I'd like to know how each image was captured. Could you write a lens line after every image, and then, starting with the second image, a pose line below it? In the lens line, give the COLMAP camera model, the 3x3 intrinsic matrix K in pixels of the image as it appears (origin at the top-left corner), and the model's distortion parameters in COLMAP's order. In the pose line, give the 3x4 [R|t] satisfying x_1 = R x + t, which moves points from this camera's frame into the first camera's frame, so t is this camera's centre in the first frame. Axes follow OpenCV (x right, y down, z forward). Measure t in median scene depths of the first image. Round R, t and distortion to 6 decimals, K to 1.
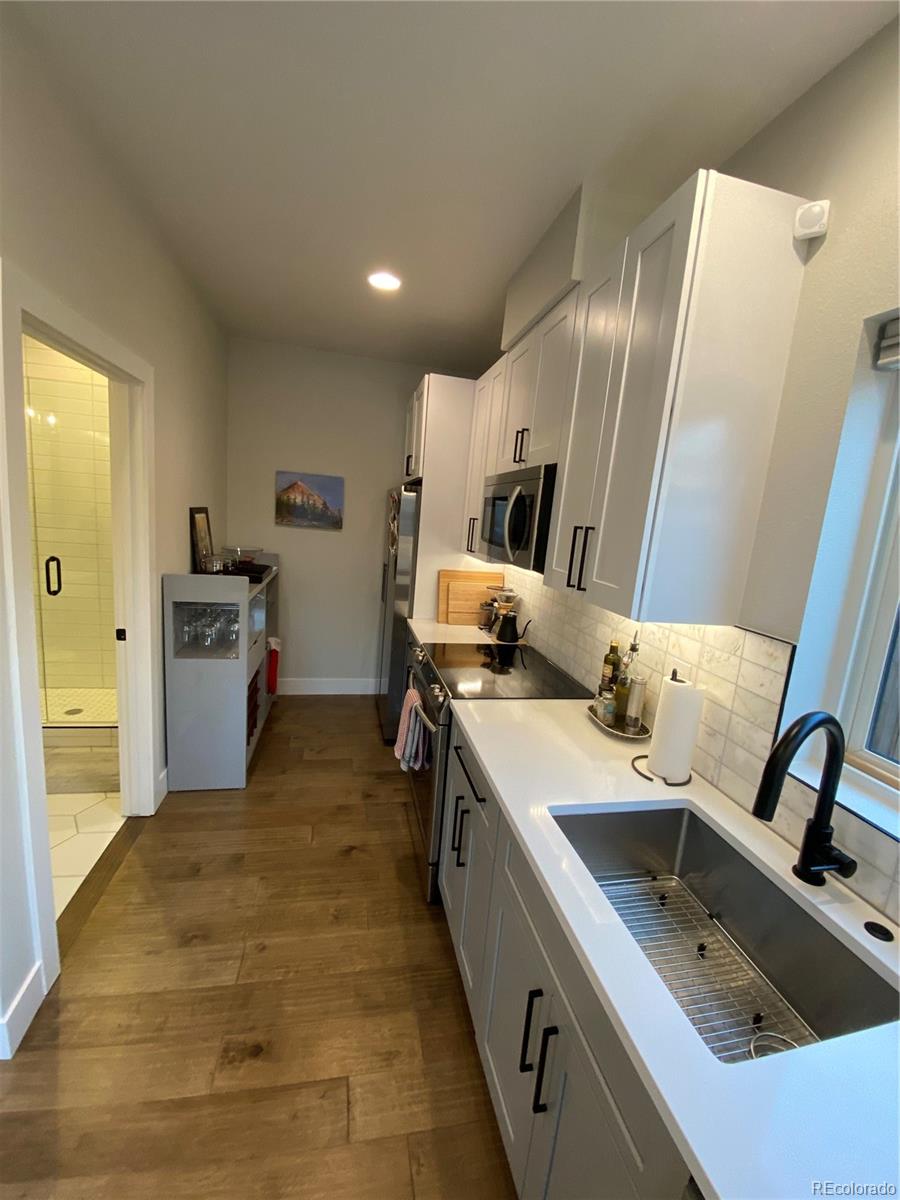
lens RADIAL K [[481.5, 0, 449.9], [0, 481.5, 595.7], [0, 0, 1]] dist [0.037370, -0.031021]
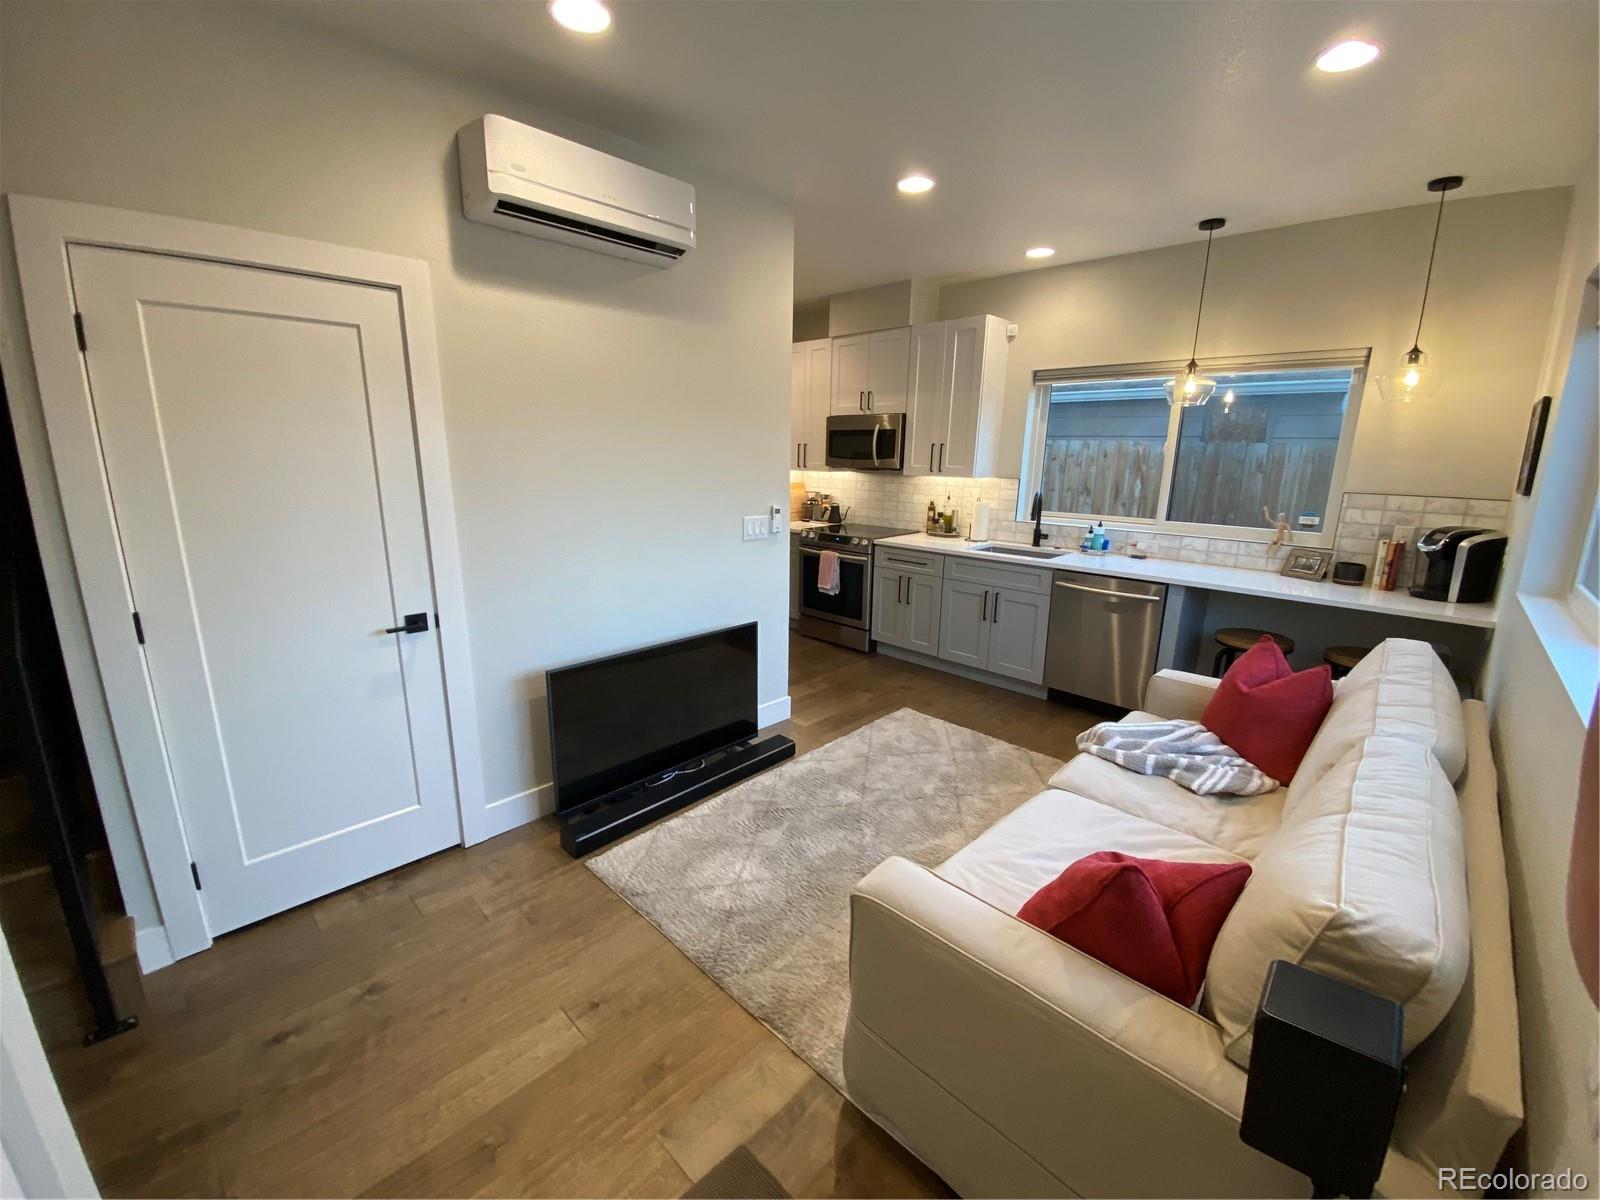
lens RADIAL K [[641.2, 0, 777.9], [0, 641.2, 613.5], [0, 0, 1]] dist [0.000526, -0.013461]
pose [[0.841635, -0.206922, 0.498832, -1.758569], [0.149793, 0.976887, 0.152493, 0.057397], [-0.518856, -0.053622, 0.853178, -1.069940]]
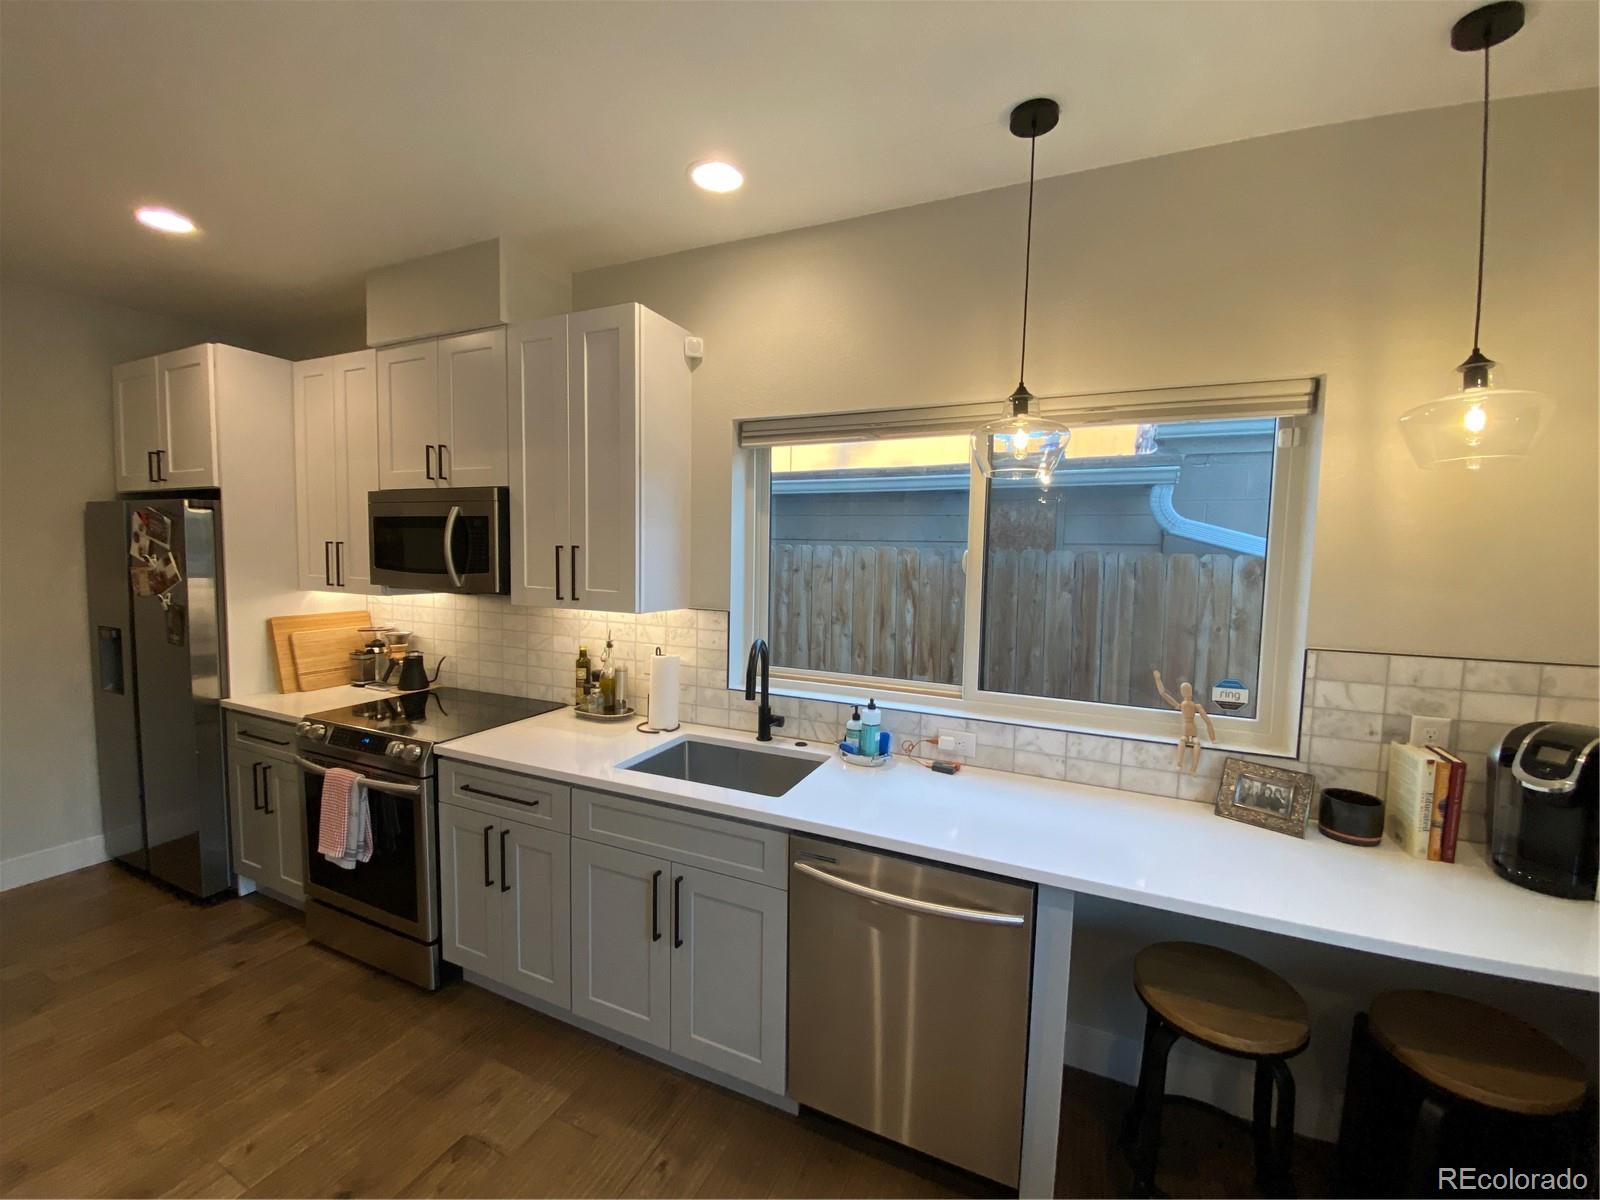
lens RADIAL K [[642.0, 0, 806.7], [0, 642.0, 604.1], [0, 0, 1]] dist [0.037370, -0.031021]
pose [[0.581569, -0.132456, 0.802641, -0.558495], [0.160997, 0.985880, 0.046042, 0.013700], [-0.797407, 0.102447, 0.594683, -0.313718]]
